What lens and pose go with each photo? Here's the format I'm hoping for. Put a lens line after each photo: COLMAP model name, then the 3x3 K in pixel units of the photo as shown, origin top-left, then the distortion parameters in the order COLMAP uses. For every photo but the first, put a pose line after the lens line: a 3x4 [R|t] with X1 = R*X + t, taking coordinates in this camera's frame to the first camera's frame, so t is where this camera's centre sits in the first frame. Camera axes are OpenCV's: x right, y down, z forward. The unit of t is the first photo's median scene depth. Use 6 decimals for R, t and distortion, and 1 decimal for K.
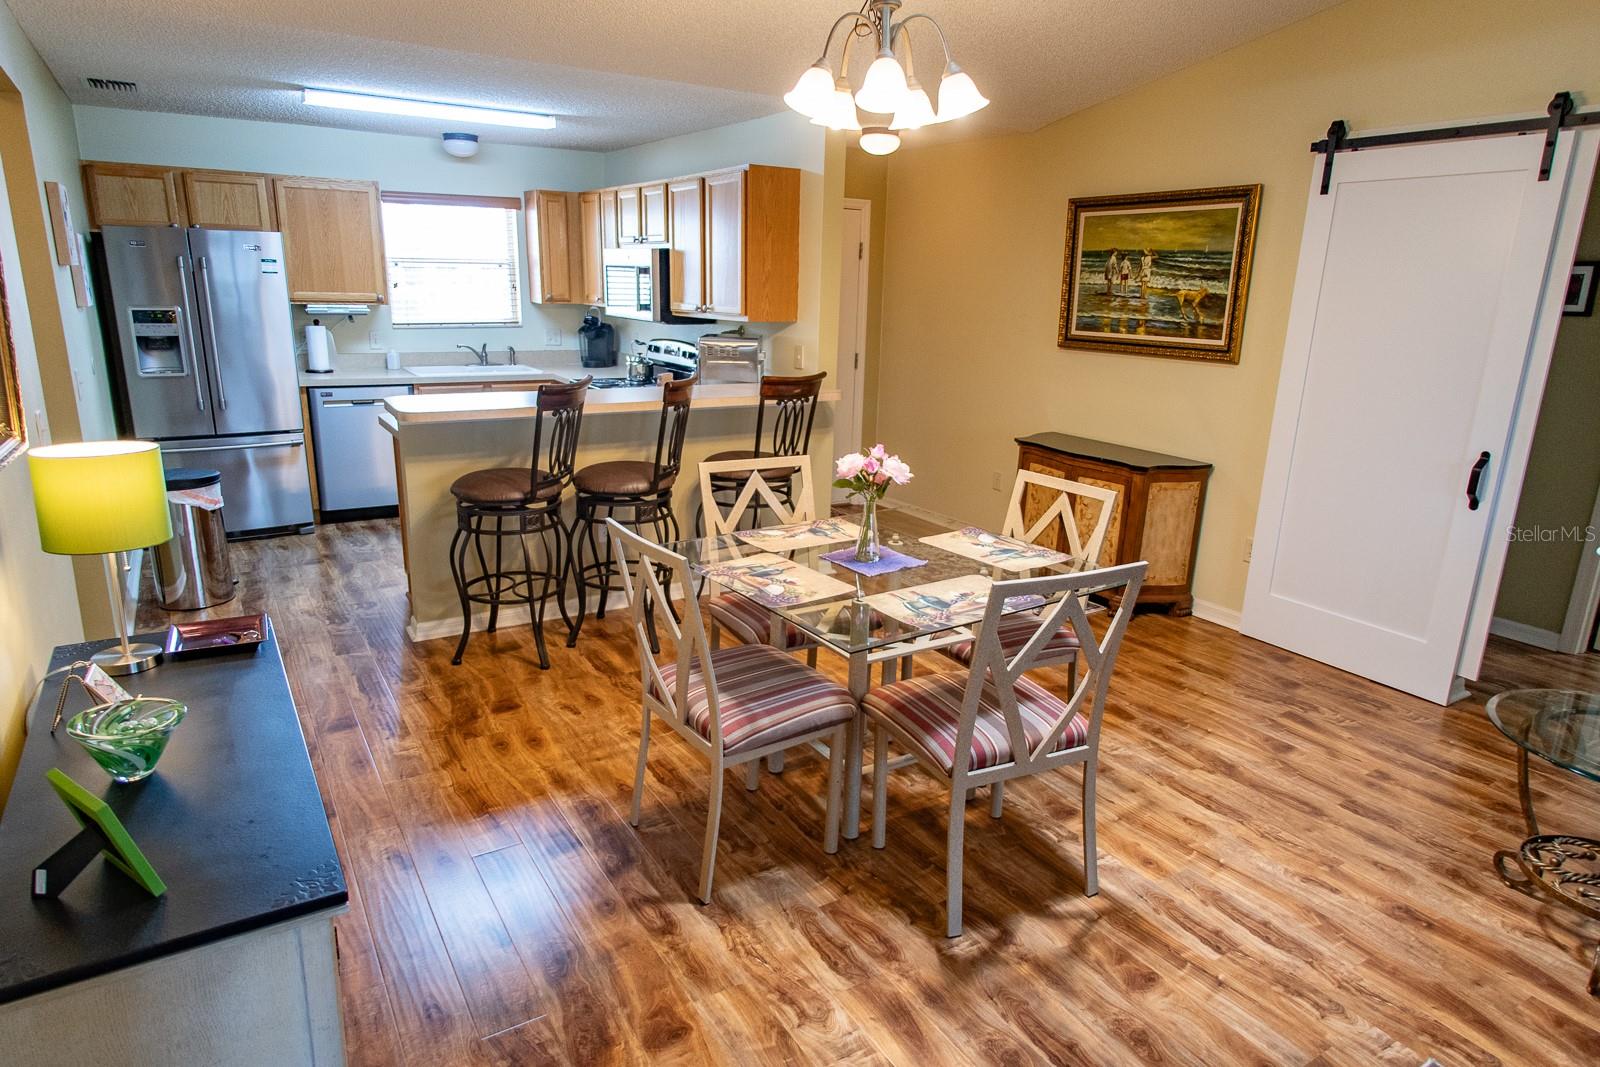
lens RADIAL K [[924.7, 0, 800.0], [0, 924.7, 533.5], [0, 0, 1]] dist [0.003186, 0.000534]
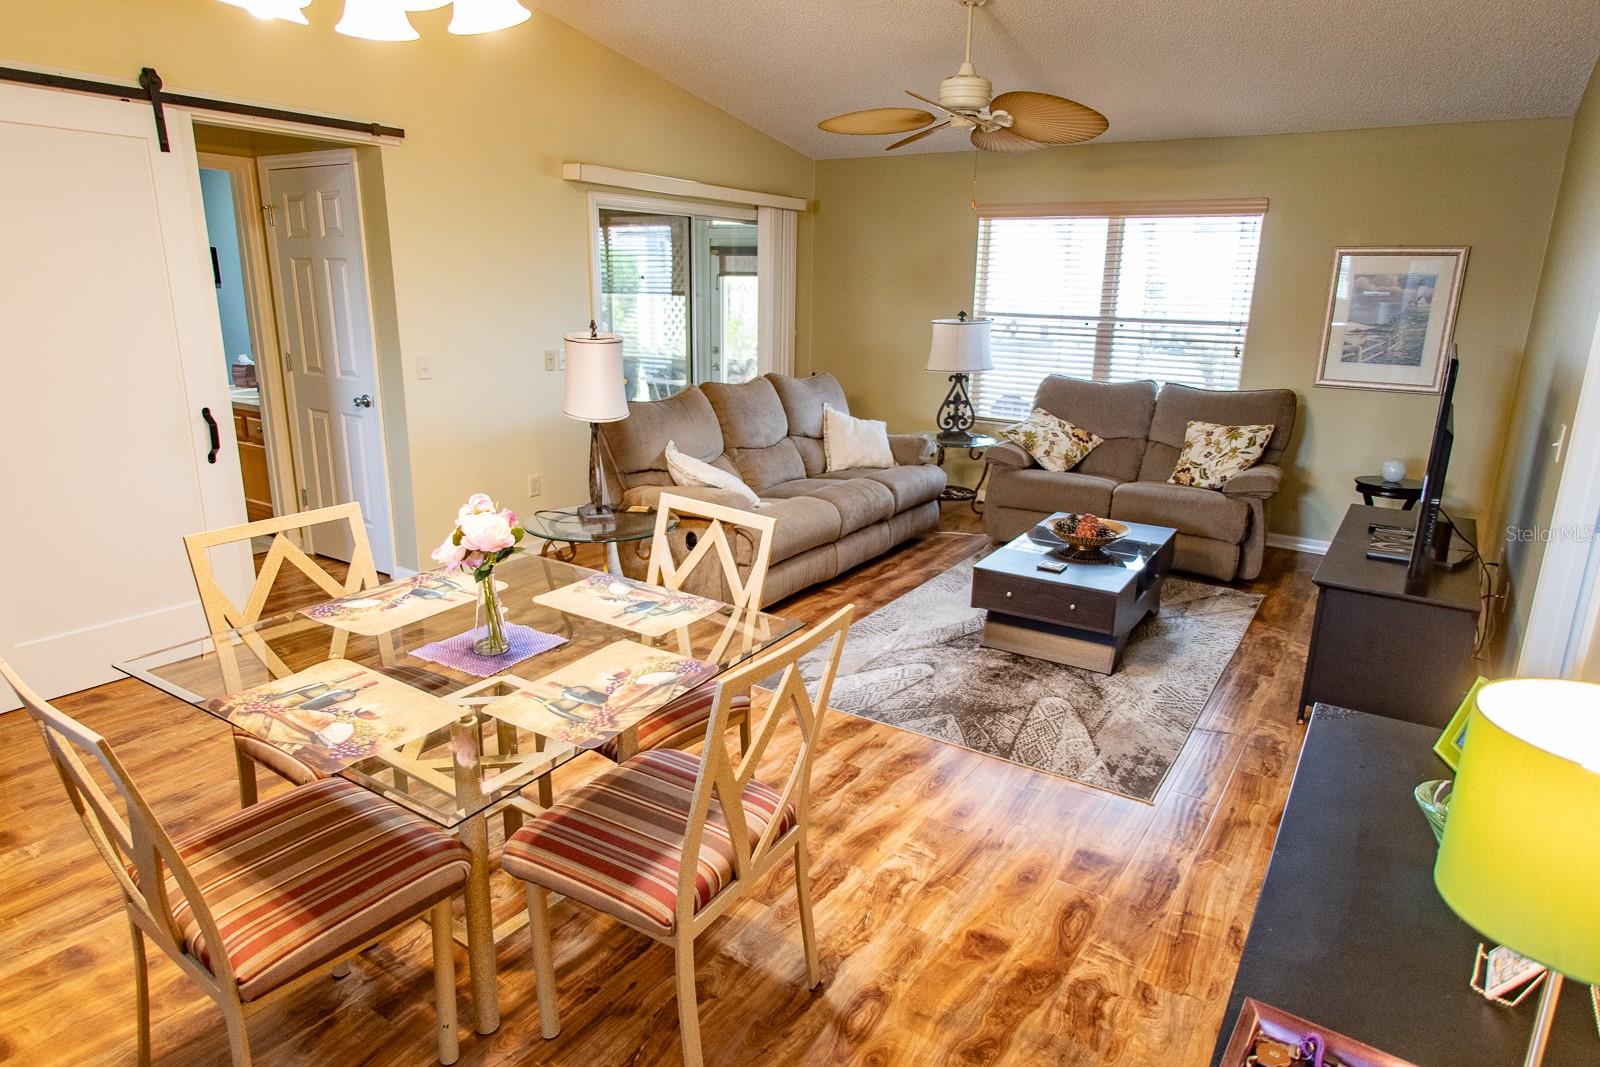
lens RADIAL K [[924.7, 0, 800.0], [0, 924.7, 533.5], [0, 0, 1]] dist [0.003186, 0.000534]
pose [[-0.395676, -0.279892, 0.874701, -0.781456], [0.210952, 0.899263, 0.383177, -0.347639], [-0.893834, 0.336134, -0.296773, 1.172637]]
